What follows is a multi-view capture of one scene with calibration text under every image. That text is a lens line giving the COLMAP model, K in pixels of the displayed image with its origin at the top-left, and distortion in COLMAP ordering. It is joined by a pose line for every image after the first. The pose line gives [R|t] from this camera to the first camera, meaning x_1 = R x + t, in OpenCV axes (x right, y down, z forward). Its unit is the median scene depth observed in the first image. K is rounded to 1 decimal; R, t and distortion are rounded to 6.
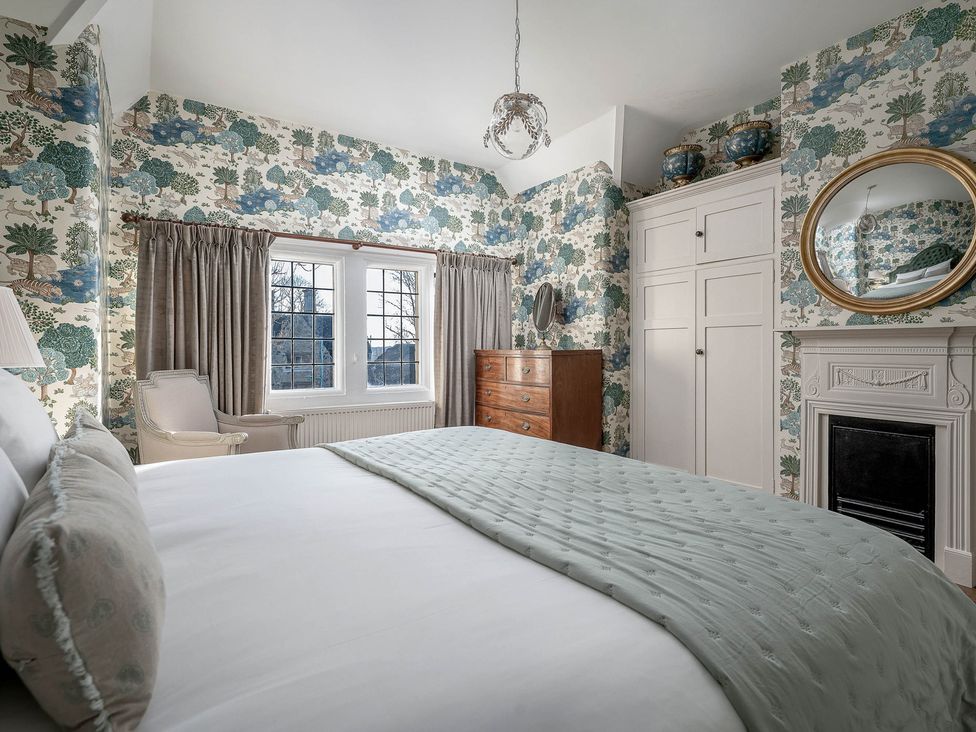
lens RADIAL K [[554.2, 0, 488.1], [0, 554.2, 360.1], [0, 0, 1]] dist [-0.004639, 0.003754]
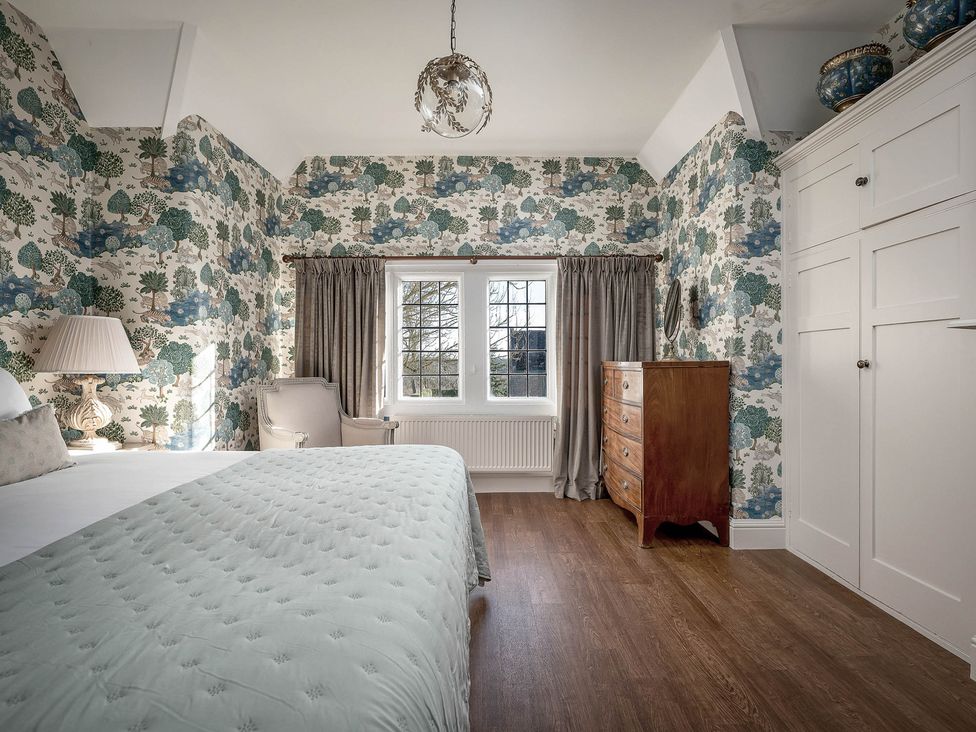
lens RADIAL K [[512.5, 0, 488.0], [0, 512.5, 367.2], [0, 0, 1]] dist [0.007248, 0.001073]
pose [[0.817168, 0.007296, -0.576353, 0.335928], [-0.010936, 0.999936, -0.002847, -0.004812], [0.576295, 0.008629, 0.817196, 0.235120]]
